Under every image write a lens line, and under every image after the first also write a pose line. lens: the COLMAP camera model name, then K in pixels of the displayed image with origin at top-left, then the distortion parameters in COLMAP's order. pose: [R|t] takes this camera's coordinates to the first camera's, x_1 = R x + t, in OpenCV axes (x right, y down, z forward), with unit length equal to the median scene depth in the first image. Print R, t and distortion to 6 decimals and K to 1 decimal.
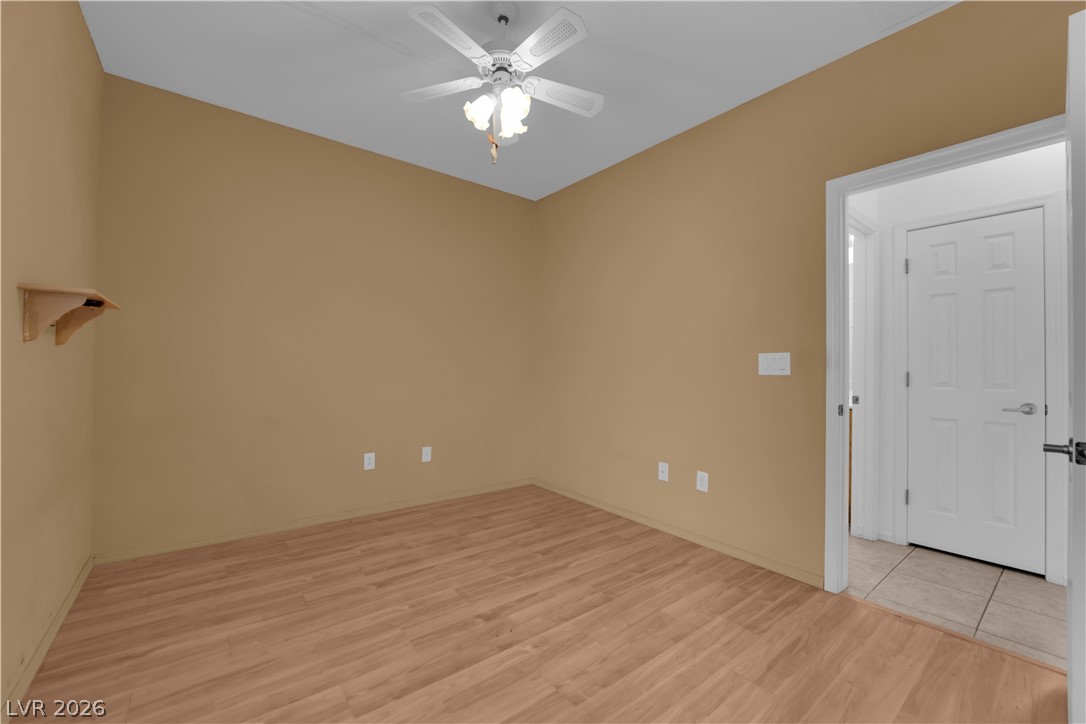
lens RADIAL K [[436.5, 0, 542.1], [0, 436.5, 358.5], [0, 0, 1]] dist [-0.011254, -0.003653]
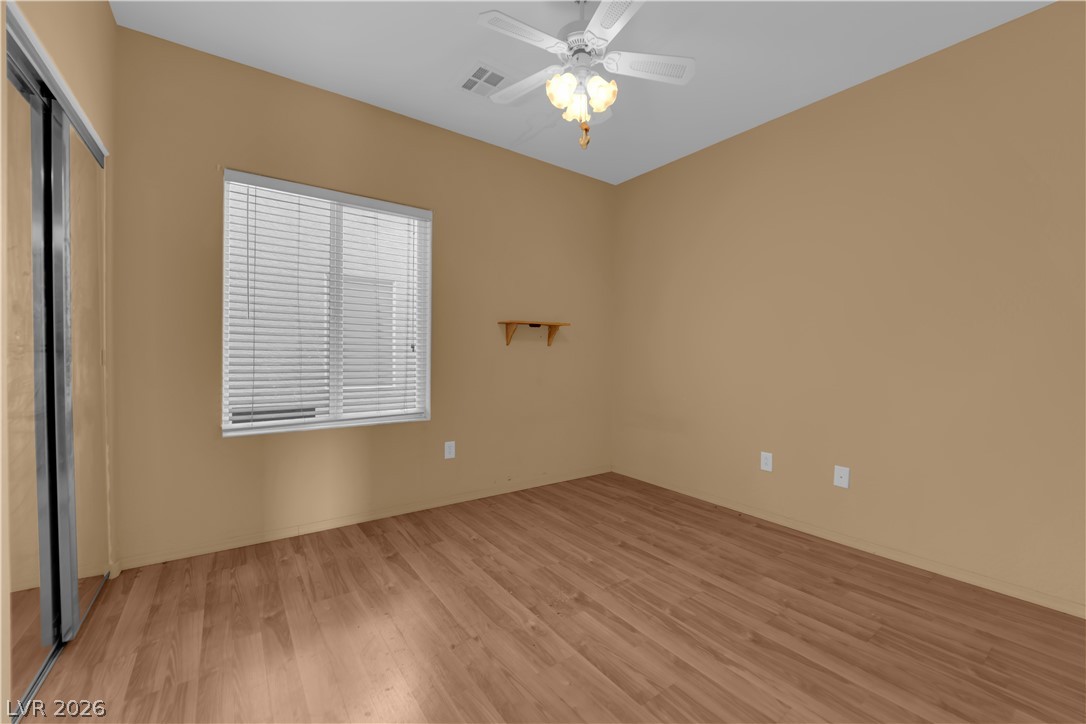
lens RADIAL K [[436.5, 0, 543.0], [0, 436.5, 361.6], [0, 0, 1]] dist [-0.011254, -0.003653]
pose [[-0.040217, 0.004844, -0.999179, 0.698435], [0.006764, 0.999967, 0.004576, 0.025124], [0.999168, -0.006575, -0.040248, 0.746700]]
